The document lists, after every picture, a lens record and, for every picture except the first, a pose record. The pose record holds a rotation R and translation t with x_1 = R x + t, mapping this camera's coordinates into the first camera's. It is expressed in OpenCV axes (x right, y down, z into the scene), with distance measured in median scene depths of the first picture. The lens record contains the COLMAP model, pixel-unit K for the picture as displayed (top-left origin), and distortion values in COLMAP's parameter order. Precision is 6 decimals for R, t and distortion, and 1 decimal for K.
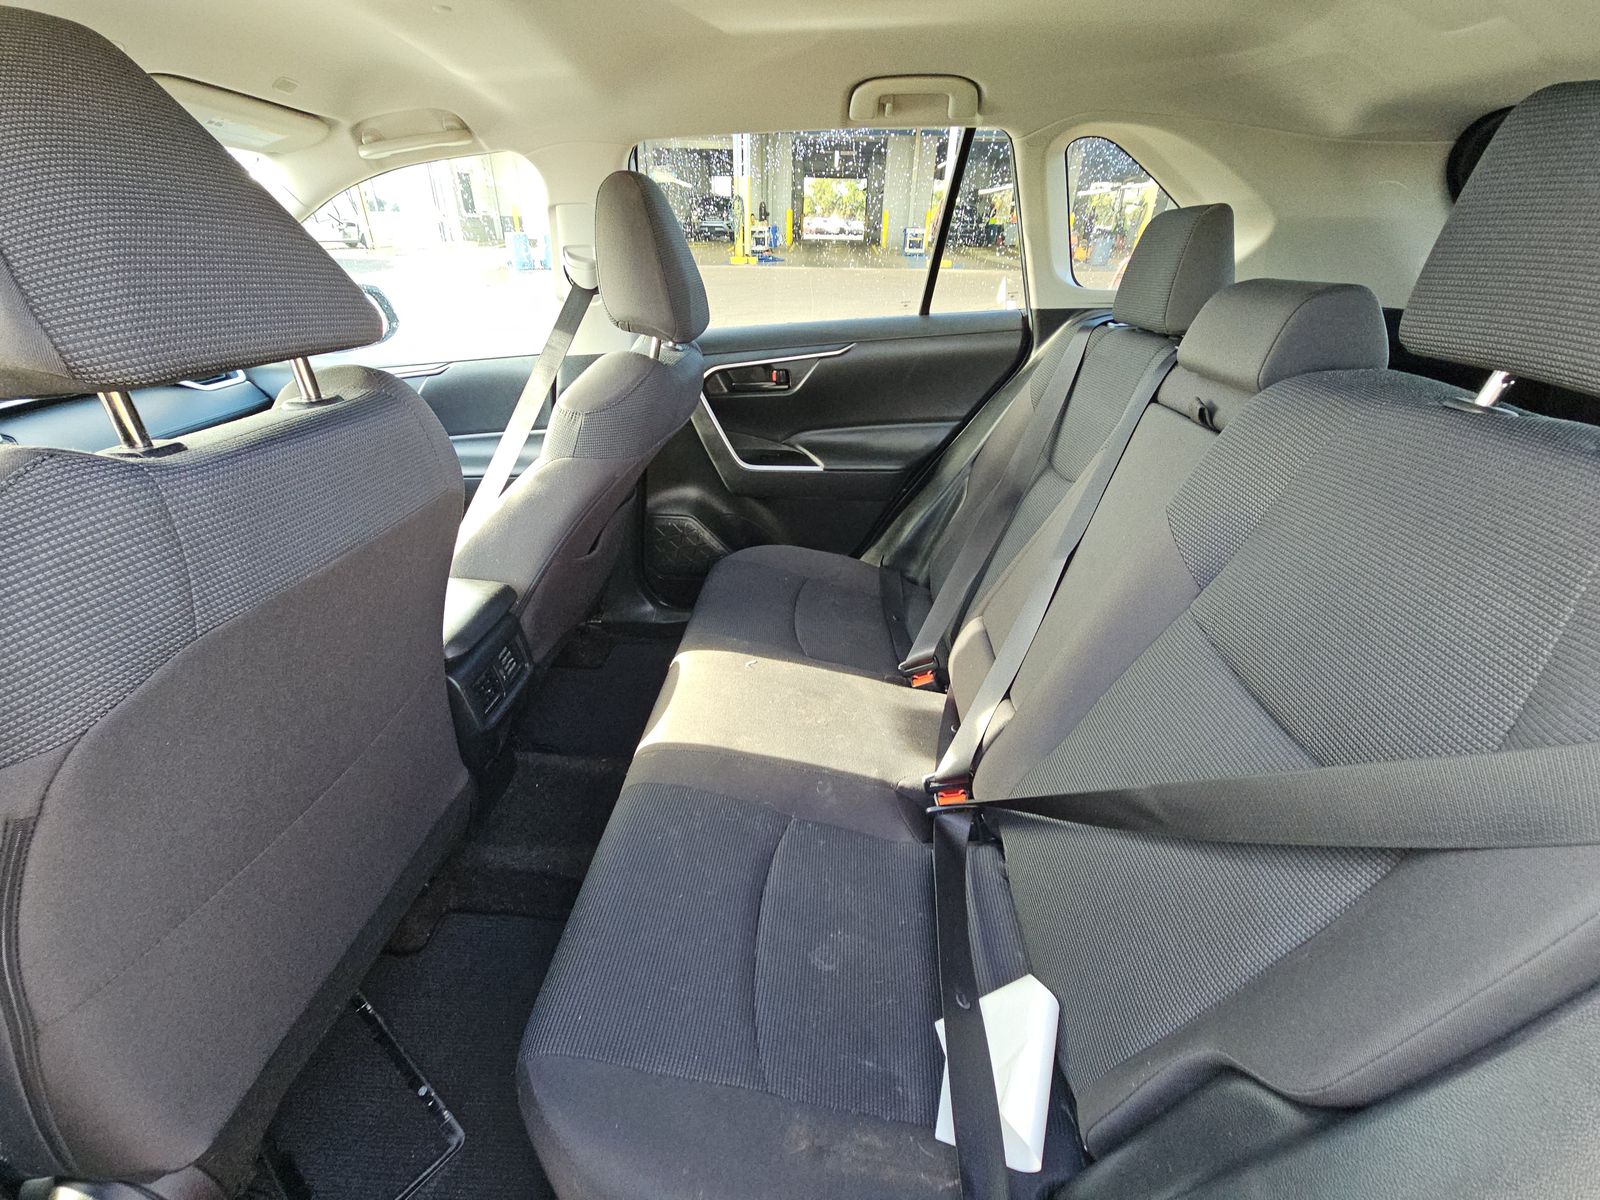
lens RADIAL K [[622.3, 0, 797.7], [0, 622.3, 606.1], [0, 0, 1]] dist [0.009500, -0.000042]
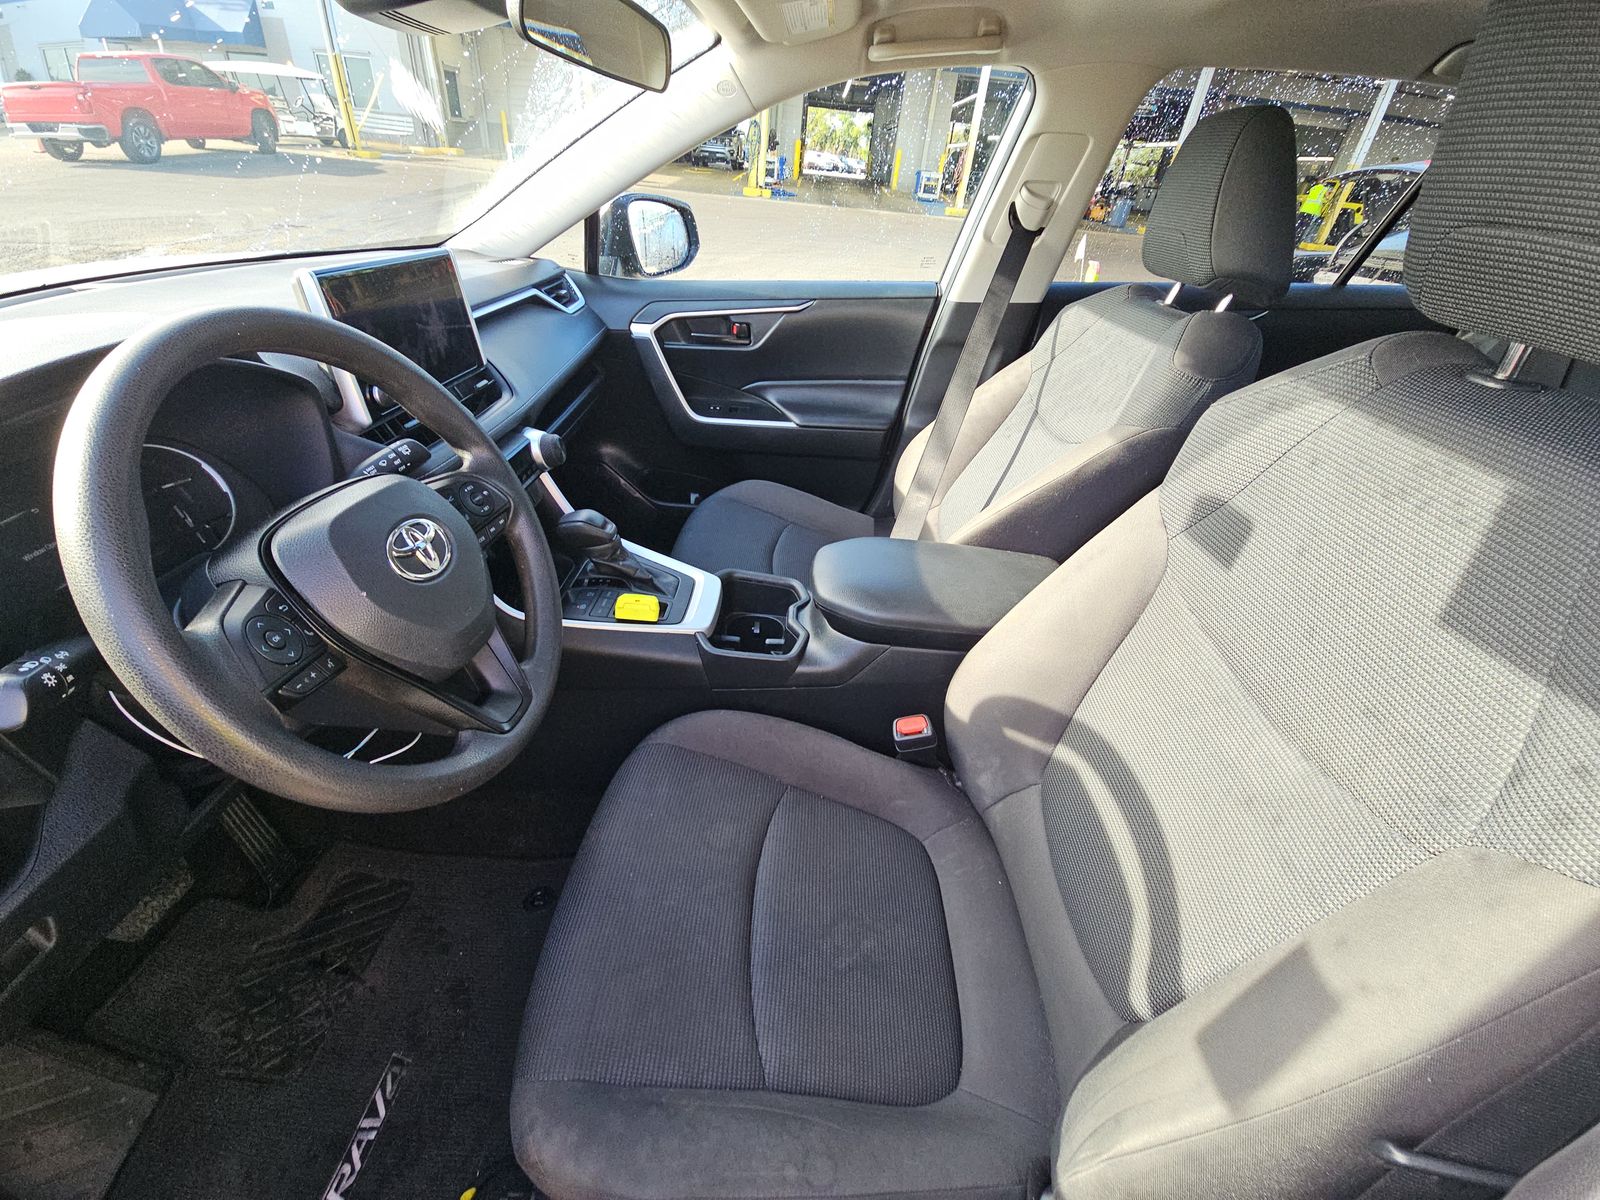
lens RADIAL K [[648.9, 0, 793.4], [0, 648.9, 598.9], [0, 0, 1]] dist [0.024849, -0.020839]
pose [[0.994165, 0.012286, 0.107172, -0.114519], [-0.017234, 0.998822, 0.045357, -0.001689], [-0.106489, -0.046939, 0.993205, 0.011315]]
